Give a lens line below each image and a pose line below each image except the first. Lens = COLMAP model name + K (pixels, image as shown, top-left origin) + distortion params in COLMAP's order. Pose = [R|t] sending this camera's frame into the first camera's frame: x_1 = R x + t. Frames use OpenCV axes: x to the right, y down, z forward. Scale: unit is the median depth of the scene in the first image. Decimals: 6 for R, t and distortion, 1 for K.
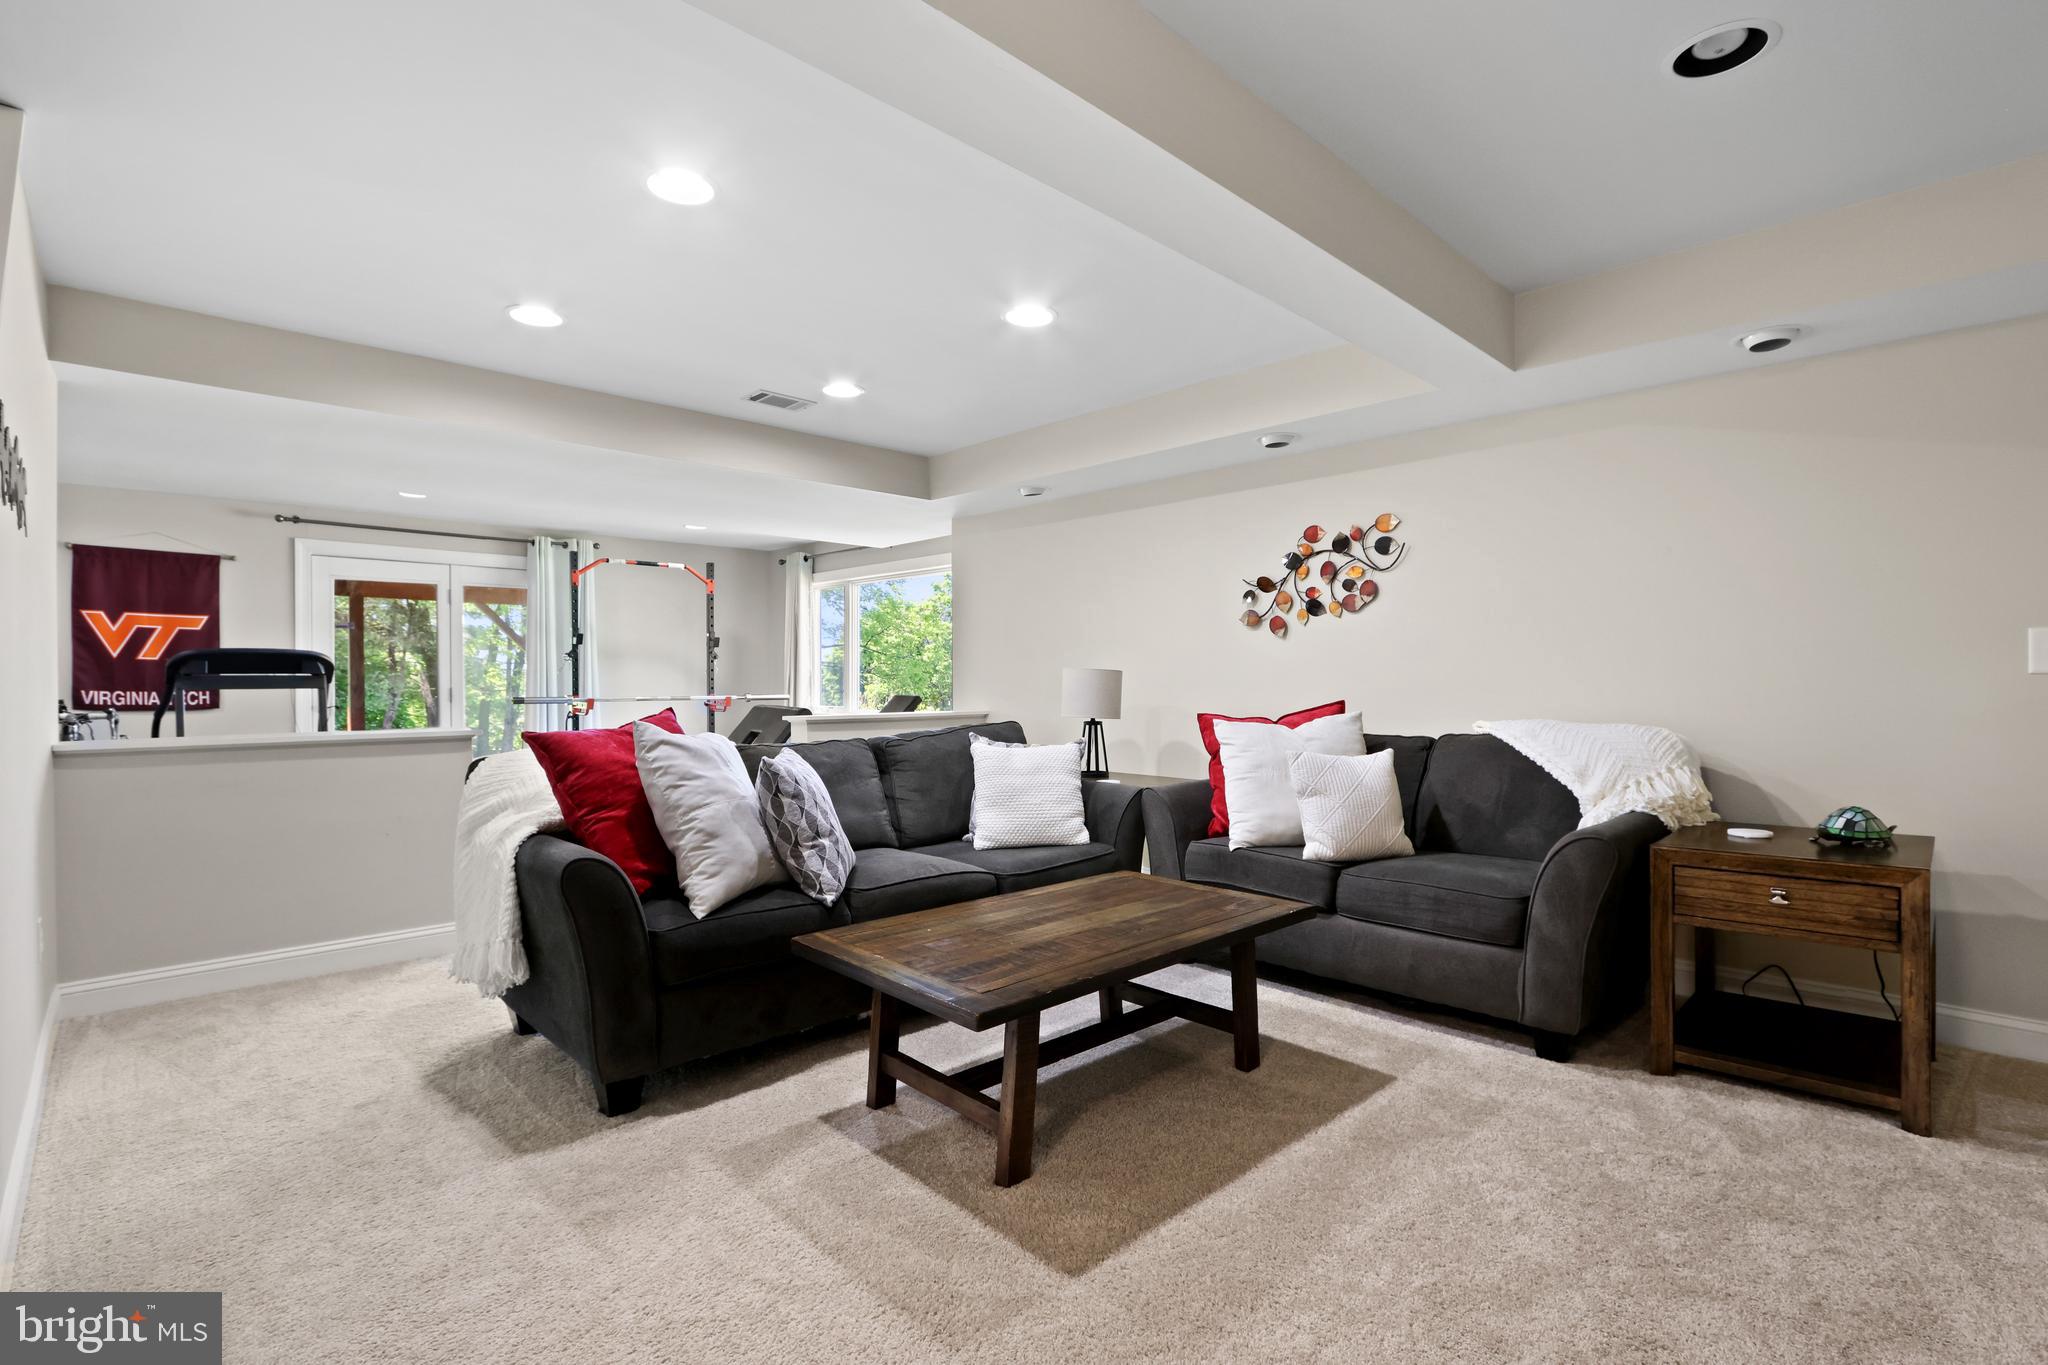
lens RADIAL K [[949.4, 0, 1017.6], [0, 949.4, 687.4], [0, 0, 1]] dist [-0.015426, 0.001999]
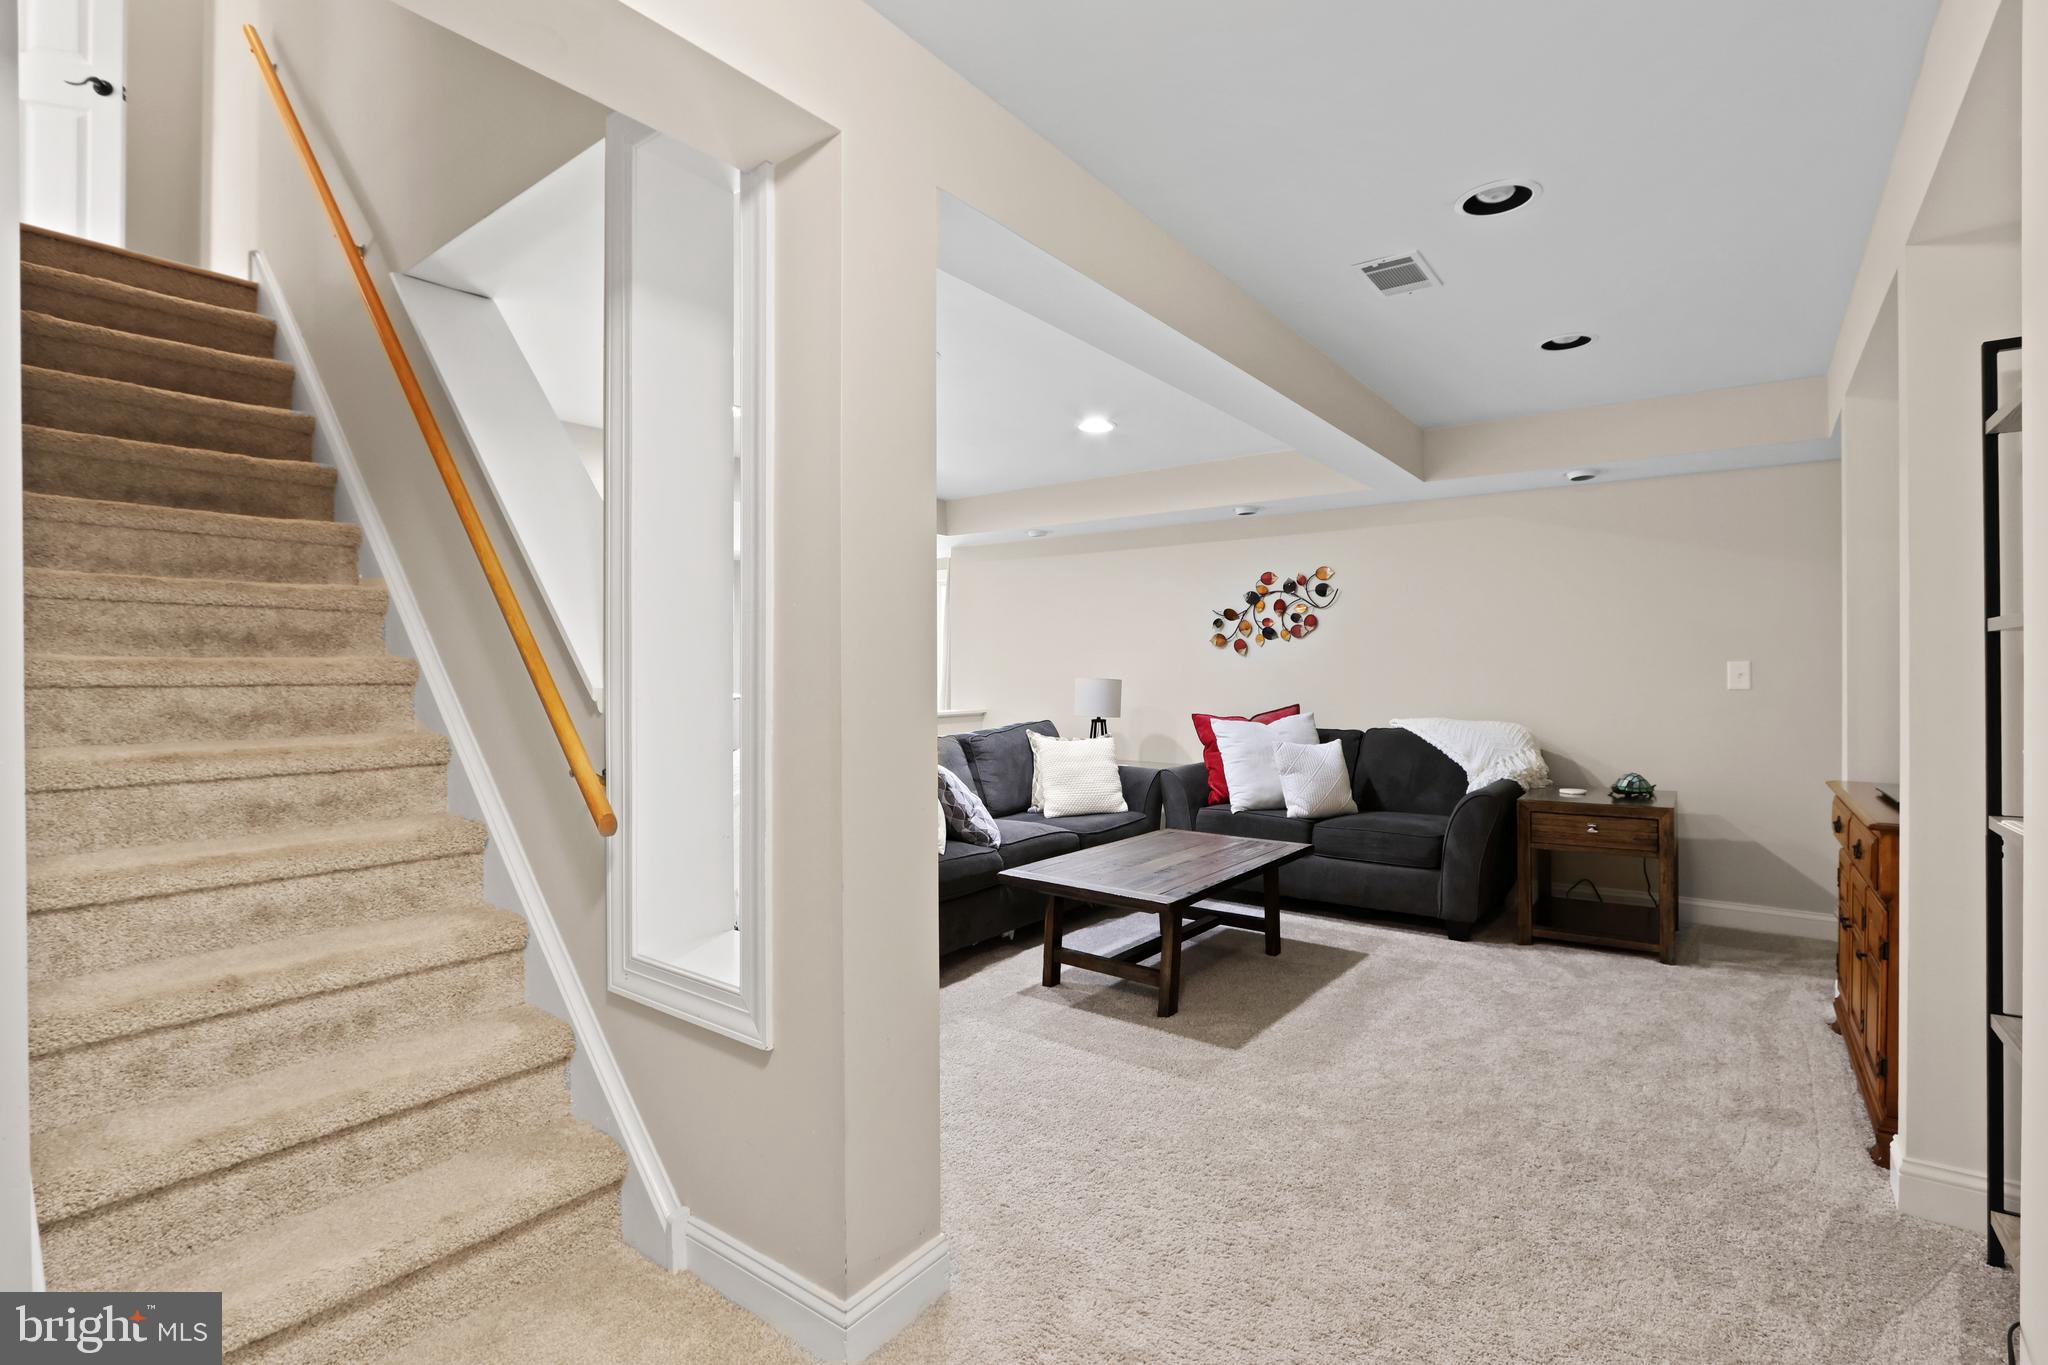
lens RADIAL K [[949.4, 0, 1019.5], [0, 949.4, 669.3], [0, 0, 1]] dist [-0.015426, 0.001999]
pose [[0.987302, 0.000998, 0.158851, -0.328422], [0.000338, 0.999965, -0.008387, -0.030155], [-0.158853, 0.008334, 0.987267, -0.351084]]
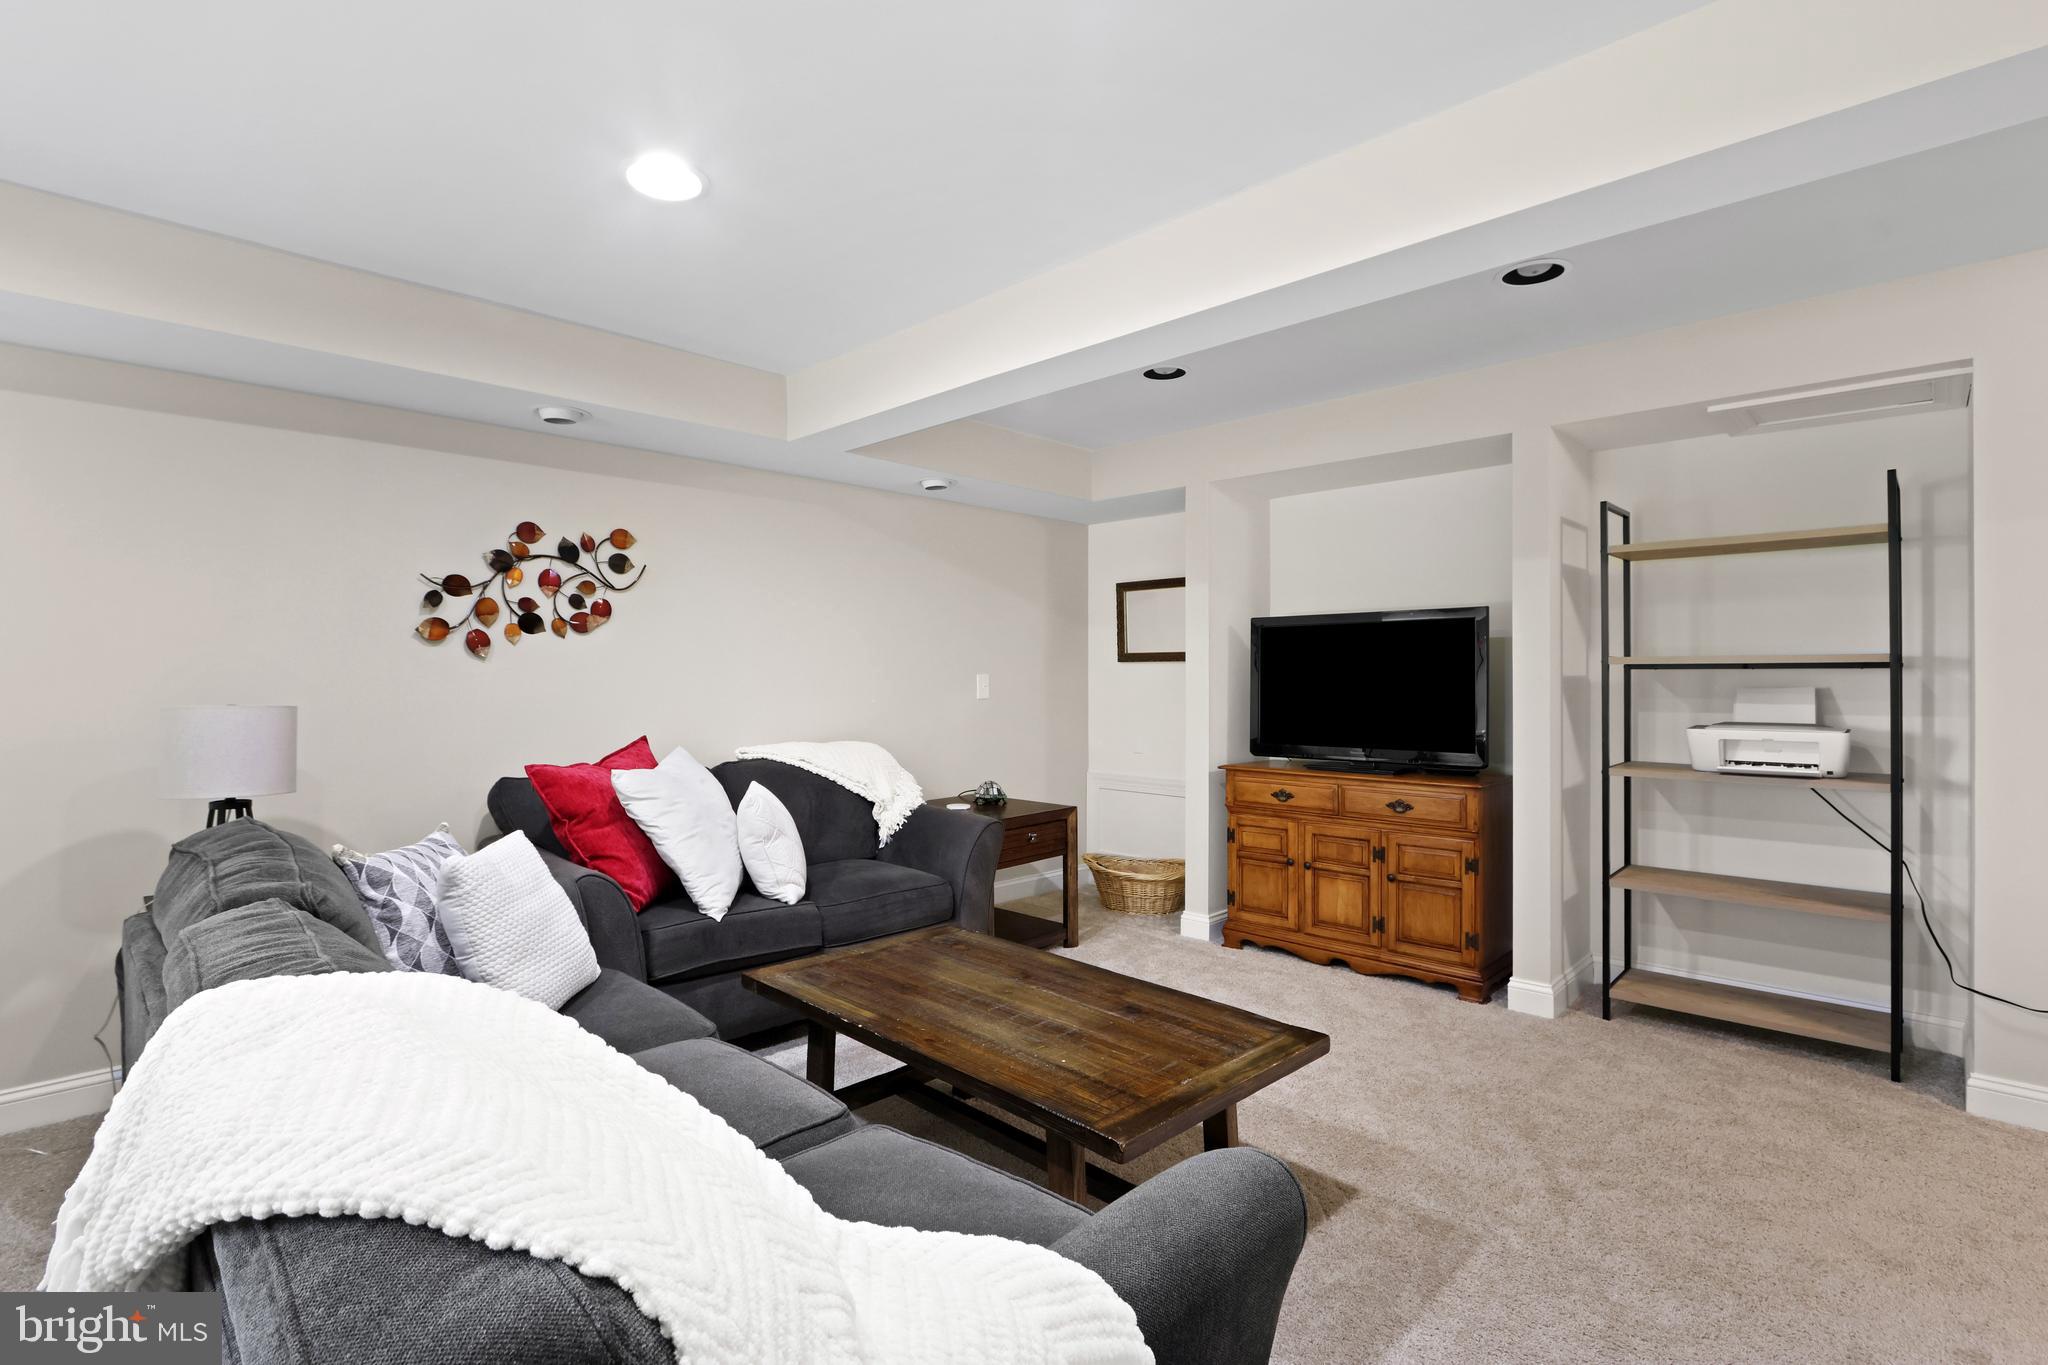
lens RADIAL K [[949.4, 0, 986.5], [0, 949.4, 680.7], [0, 0, 1]] dist [-0.015426, 0.001999]
pose [[-0.001434, 0.003236, 0.999994, -0.660159], [0.010636, 0.999938, -0.003221, -0.037767], [-0.999942, 0.010631, -0.001468, 0.816540]]
